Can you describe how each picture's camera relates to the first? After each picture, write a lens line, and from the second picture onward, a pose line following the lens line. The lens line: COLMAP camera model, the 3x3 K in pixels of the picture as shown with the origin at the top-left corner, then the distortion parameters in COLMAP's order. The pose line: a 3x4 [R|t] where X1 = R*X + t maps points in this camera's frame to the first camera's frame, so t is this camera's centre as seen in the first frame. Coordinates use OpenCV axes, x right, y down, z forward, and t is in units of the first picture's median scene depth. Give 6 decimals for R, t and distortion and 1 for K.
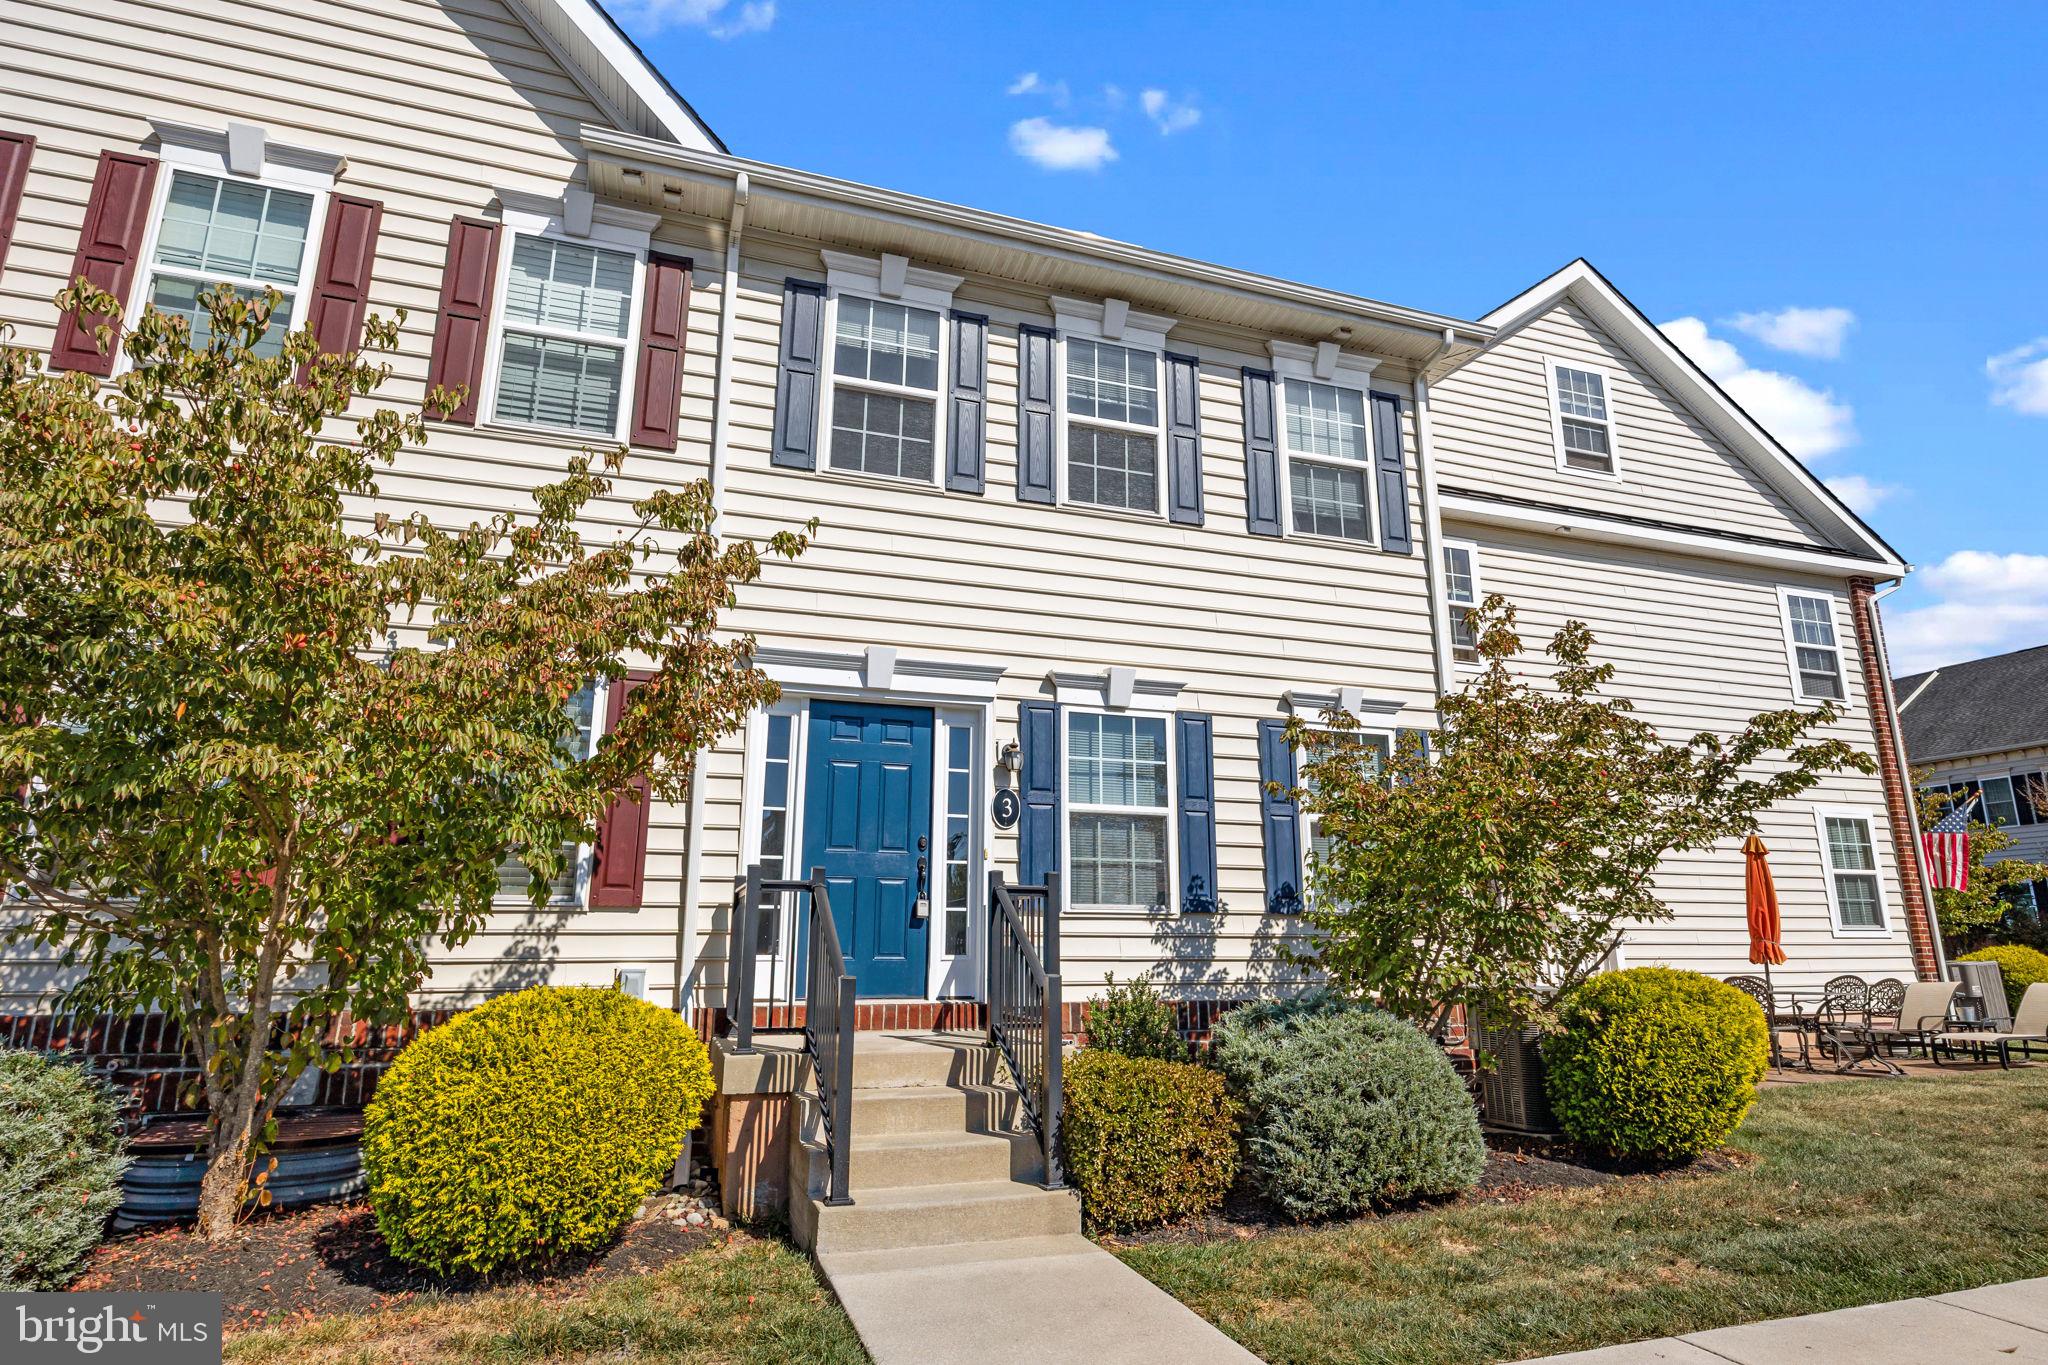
lens RADIAL K [[1073.3, 0, 1024.0], [0, 1073.3, 682.5], [0, 0, 1]] dist [-0.008030, -0.000215]
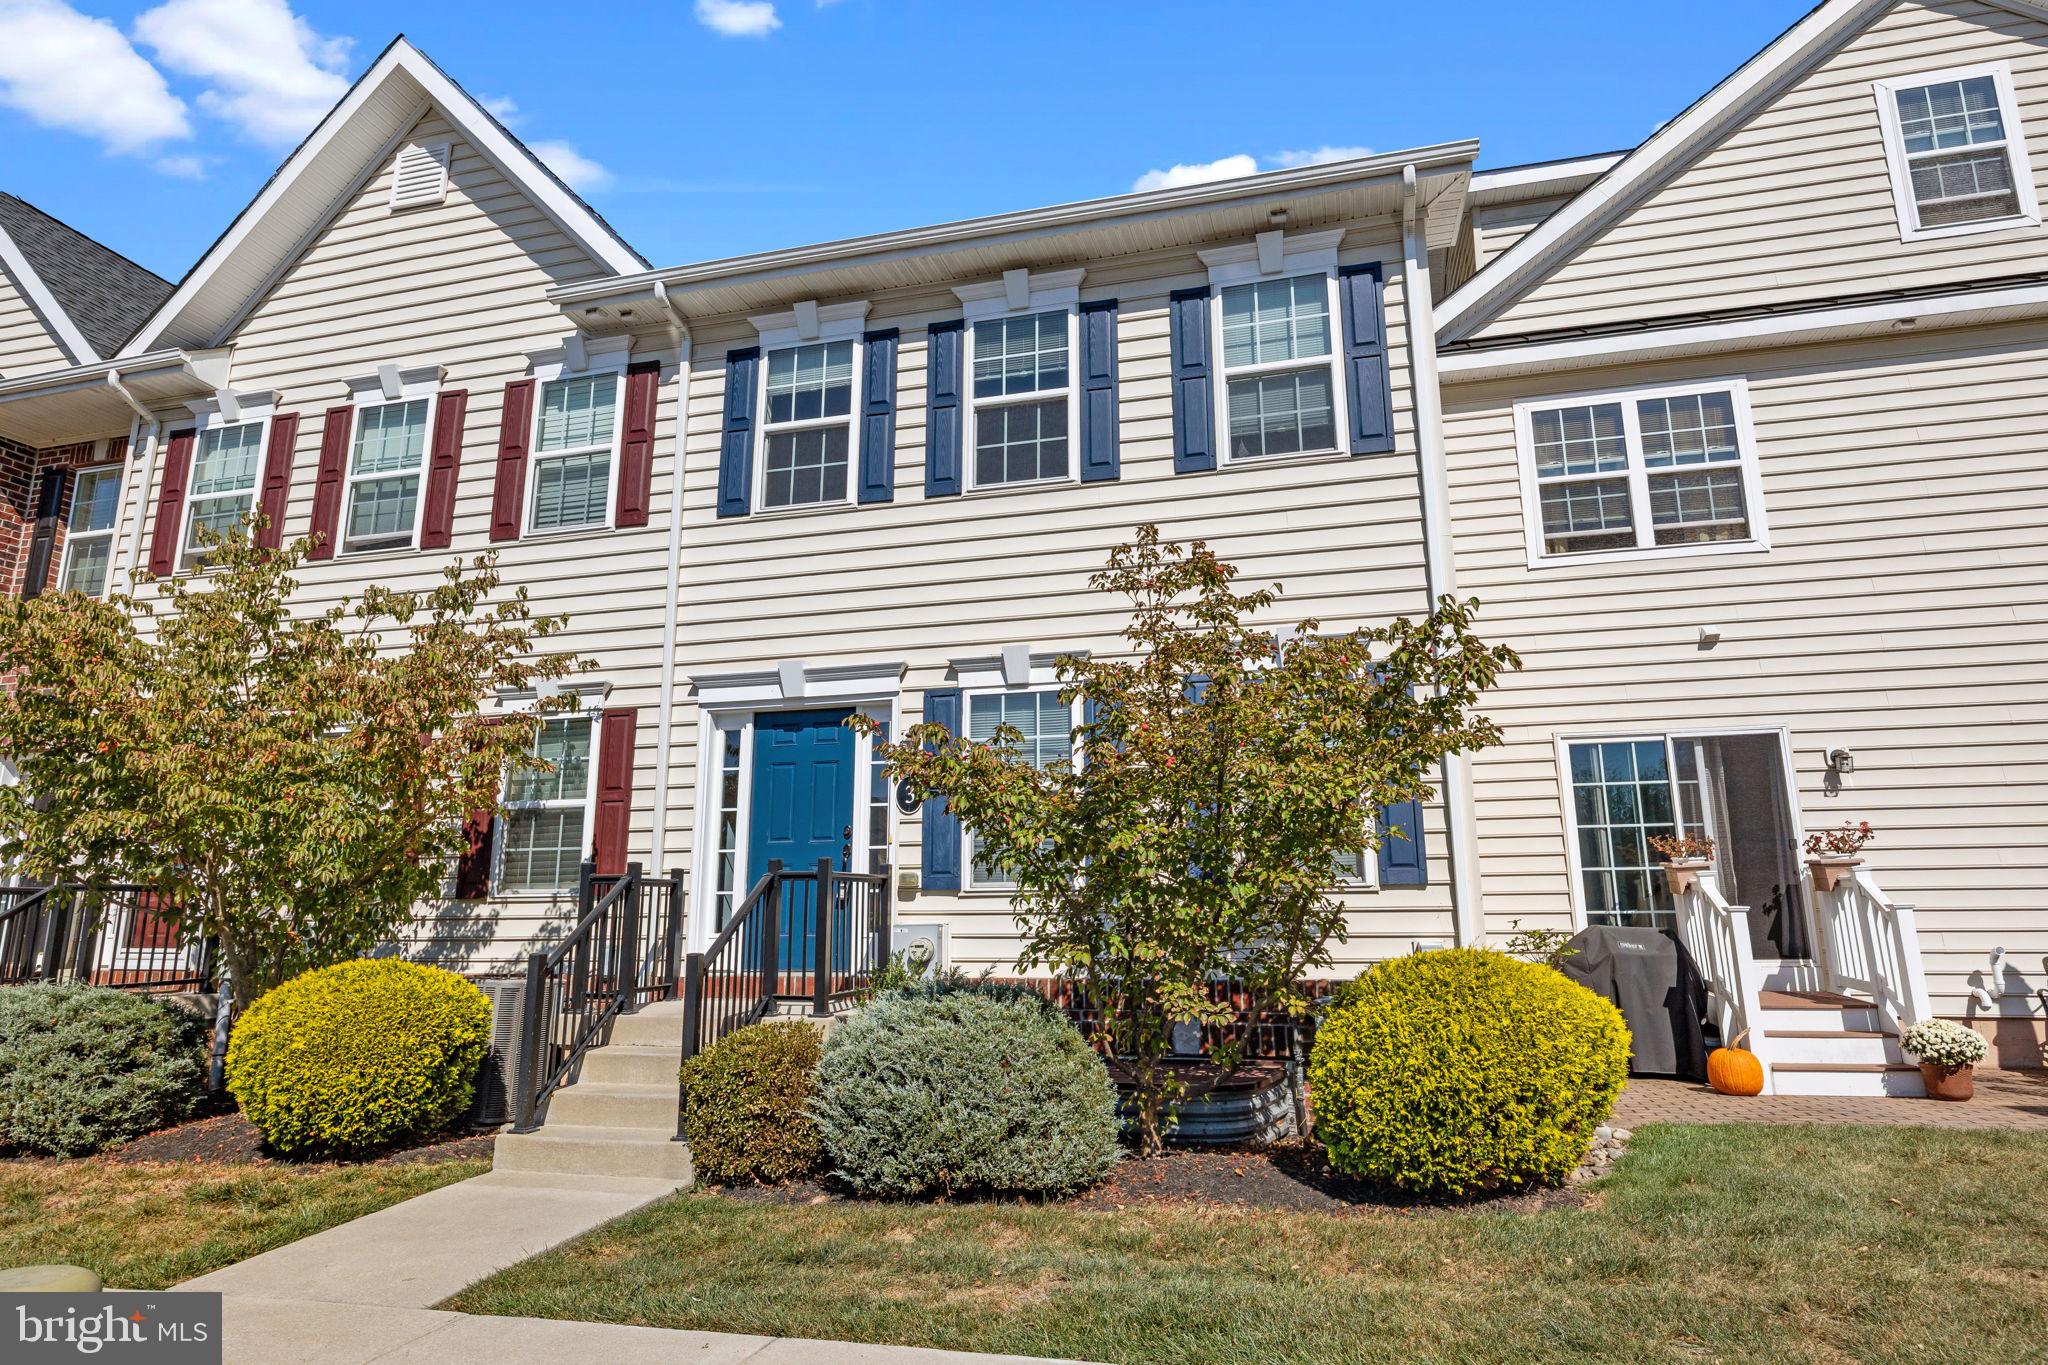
lens RADIAL K [[1023.5, 0, 1026.1], [0, 1023.5, 710.4], [0, 0, 1]] dist [-0.003793, -0.000396]
pose [[0.852095, -0.112161, -0.511228, 0.582899], [0.131901, 0.991260, 0.002370, 0.046251], [0.506494, -0.069451, 0.859442, 0.192063]]
